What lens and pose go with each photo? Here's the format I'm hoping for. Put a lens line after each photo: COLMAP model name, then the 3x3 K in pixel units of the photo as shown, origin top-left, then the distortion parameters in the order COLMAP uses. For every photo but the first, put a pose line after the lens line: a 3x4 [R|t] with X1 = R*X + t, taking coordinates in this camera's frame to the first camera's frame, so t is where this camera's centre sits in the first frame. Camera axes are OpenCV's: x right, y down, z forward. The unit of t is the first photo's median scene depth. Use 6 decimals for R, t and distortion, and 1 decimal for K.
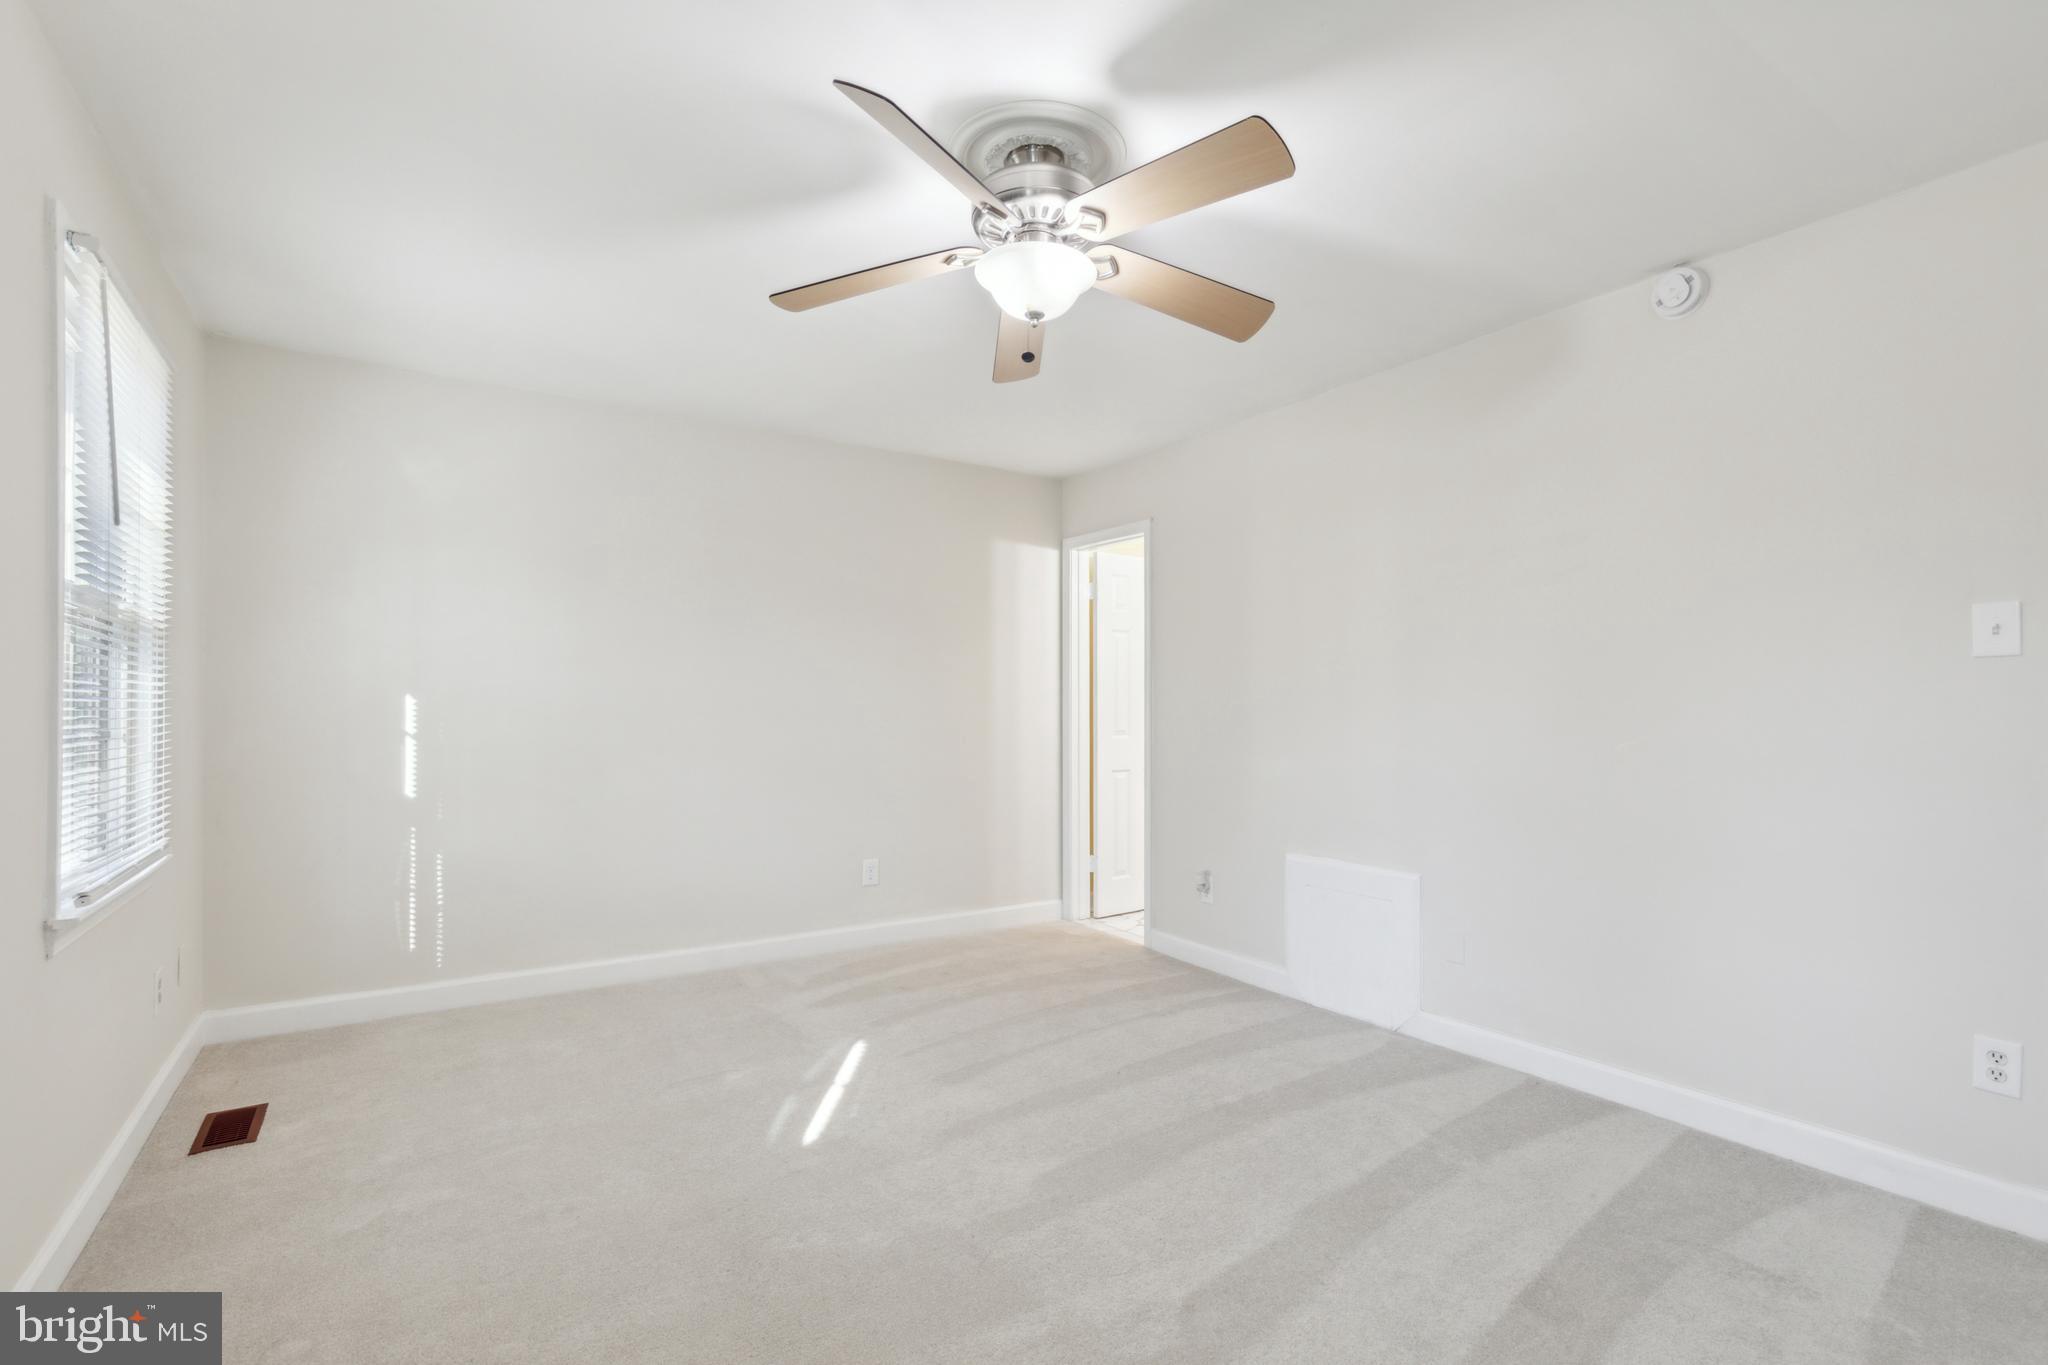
lens RADIAL K [[949.6, 0, 1021.0], [0, 949.6, 690.6], [0, 0, 1]] dist [0.011695, -0.003579]
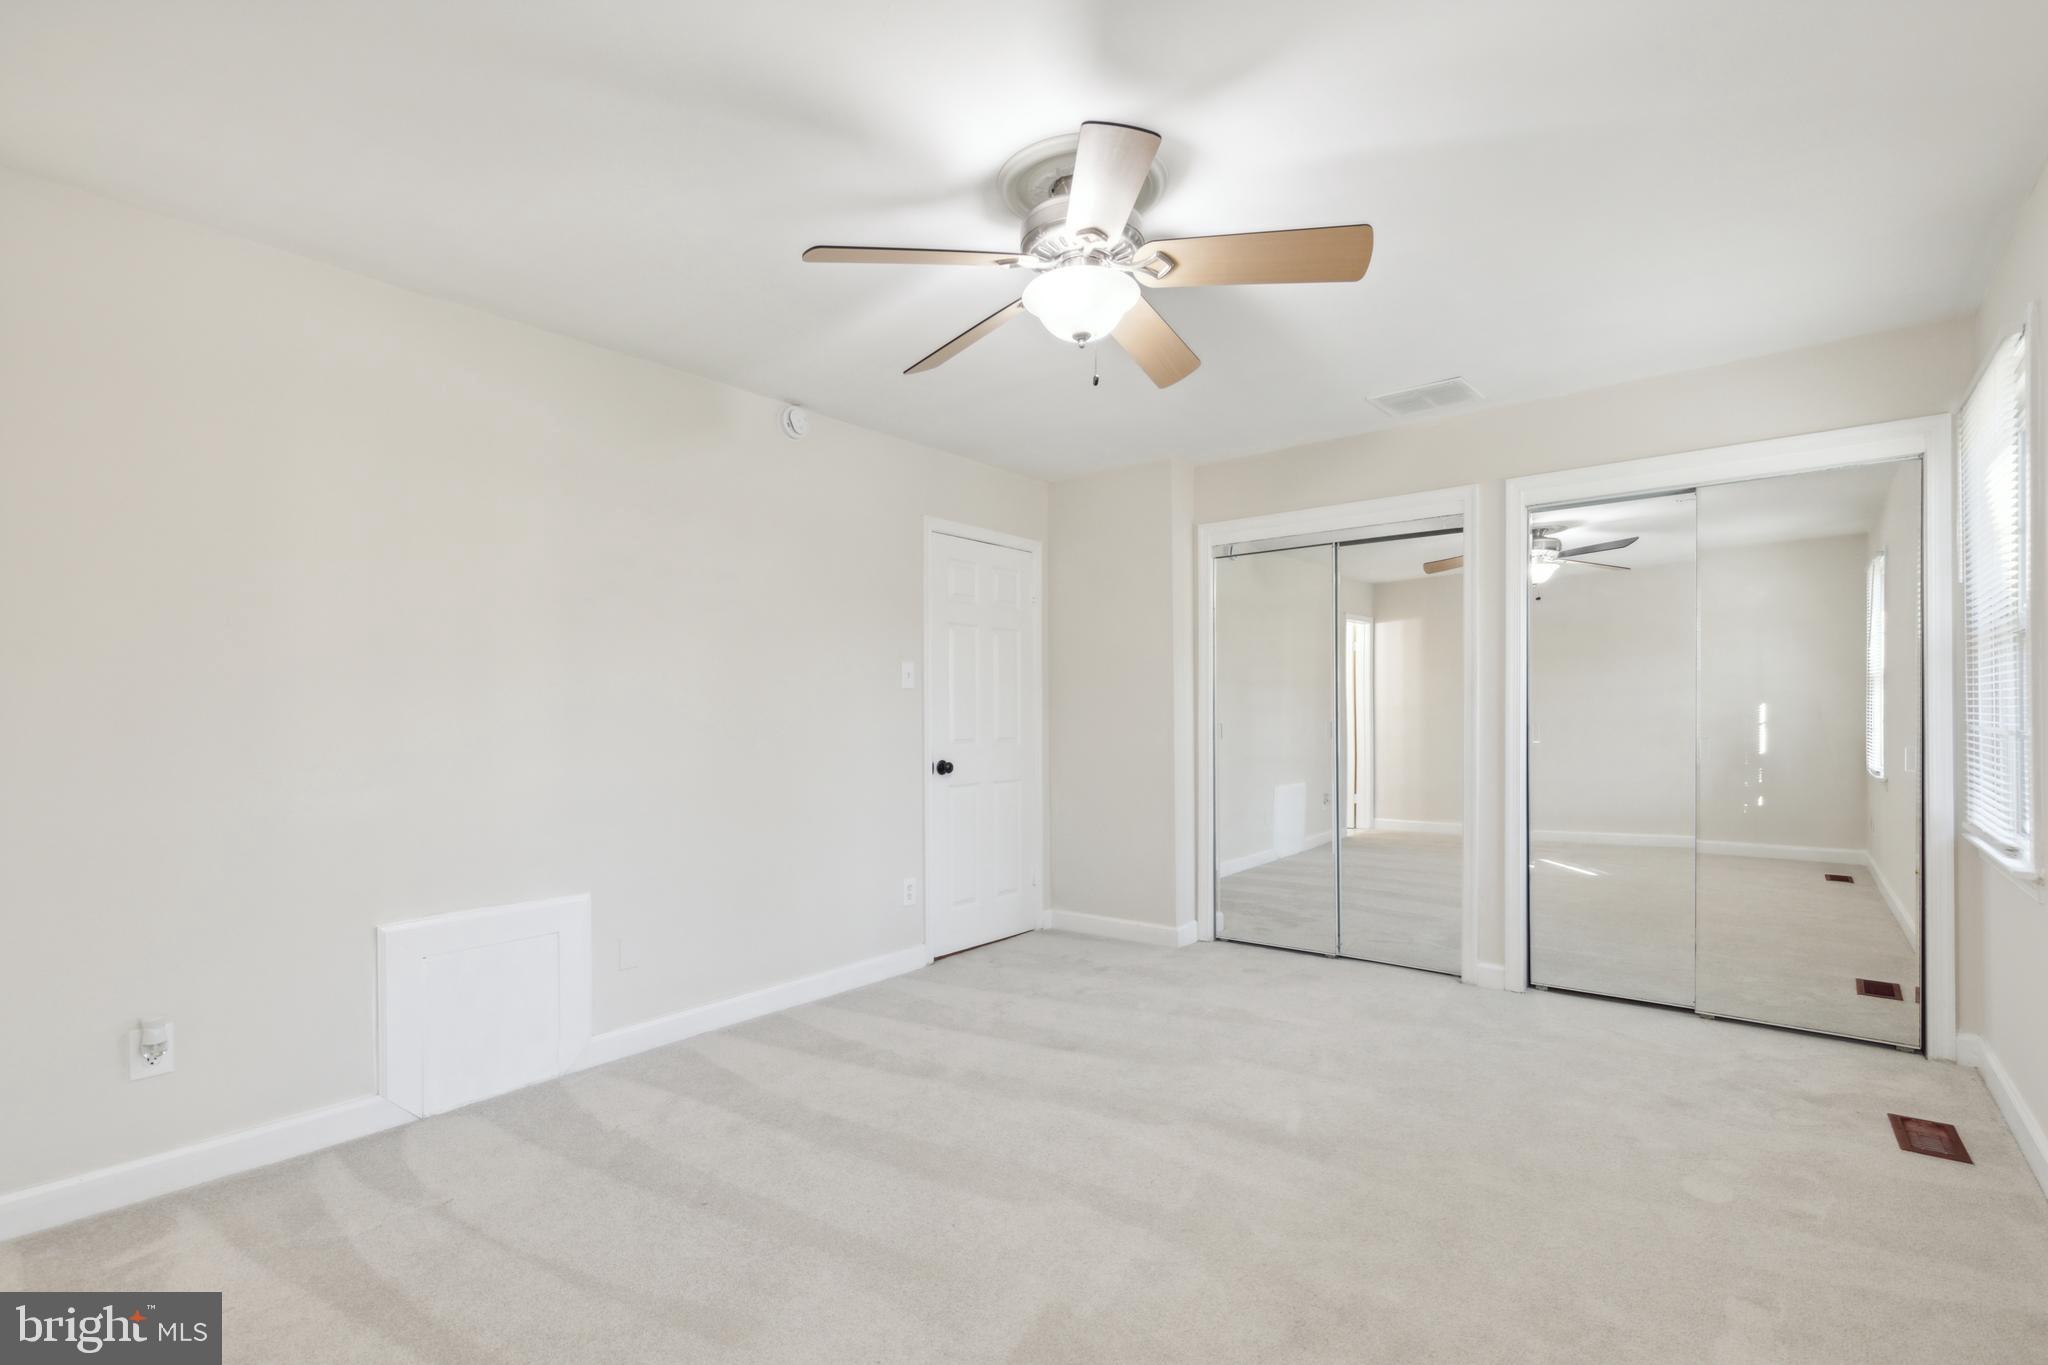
lens RADIAL K [[949.6, 0, 1018.3], [0, 949.6, 712.0], [0, 0, 1]] dist [0.011695, -0.003579]
pose [[-0.318756, 0.009452, 0.947790, -0.893698], [-0.012570, 0.999820, -0.014199, 0.036226], [-0.947753, -0.016439, -0.318580, 1.339414]]
